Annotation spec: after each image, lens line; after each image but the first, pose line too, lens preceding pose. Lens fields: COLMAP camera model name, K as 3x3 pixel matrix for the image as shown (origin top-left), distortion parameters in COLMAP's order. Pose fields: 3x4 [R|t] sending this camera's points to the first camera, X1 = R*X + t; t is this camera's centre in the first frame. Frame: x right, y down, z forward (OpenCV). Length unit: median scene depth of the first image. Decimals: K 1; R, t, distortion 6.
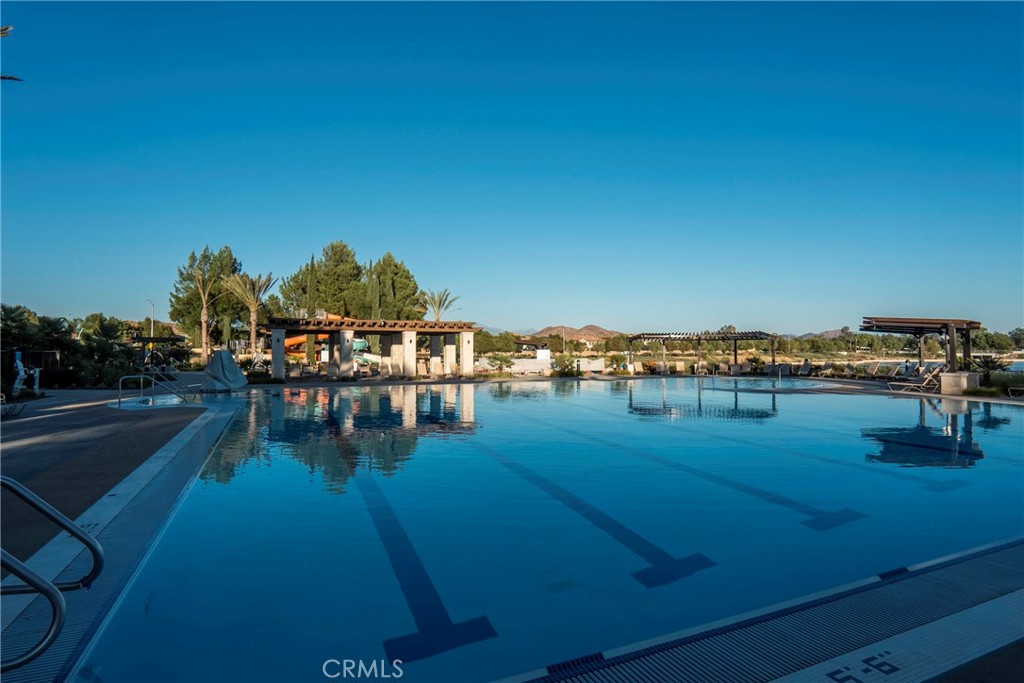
lens RADIAL K [[550.3, 0, 509.0], [0, 550.3, 342.9], [0, 0, 1]] dist [-0.006044, -0.000413]
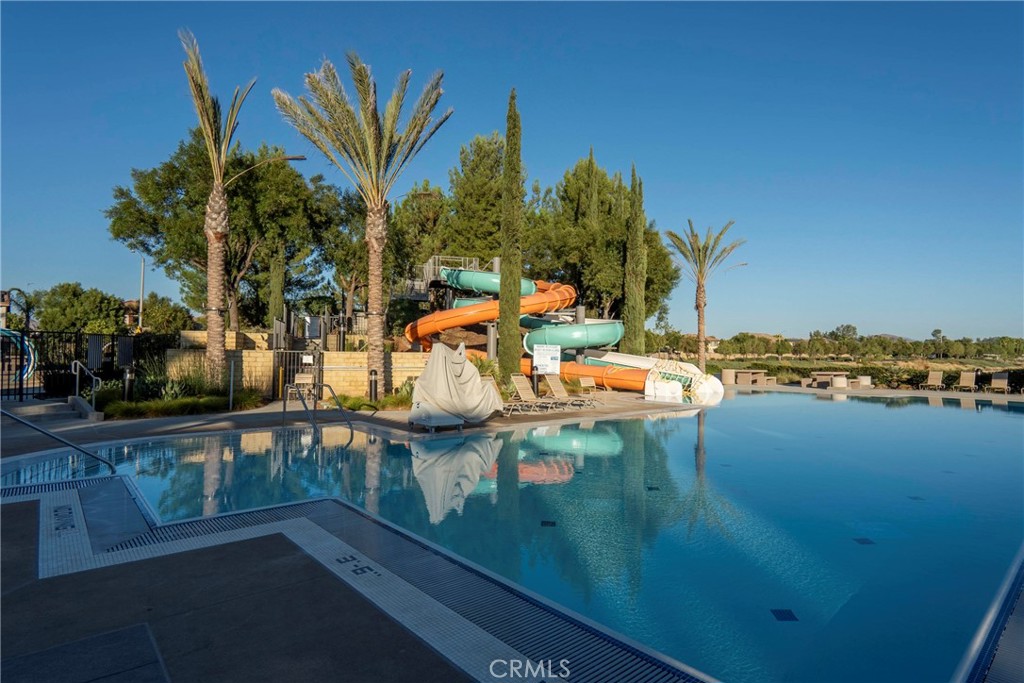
lens RADIAL K [[550.3, 0, 514.8], [0, 550.3, 343.6], [0, 0, 1]] dist [-0.006044, -0.000413]
pose [[0.998738, 0.013080, -0.048484, -0.355874], [-0.013068, 0.999914, 0.000563, 0.014730], [0.048487, 0.000071, 0.998824, 0.668347]]
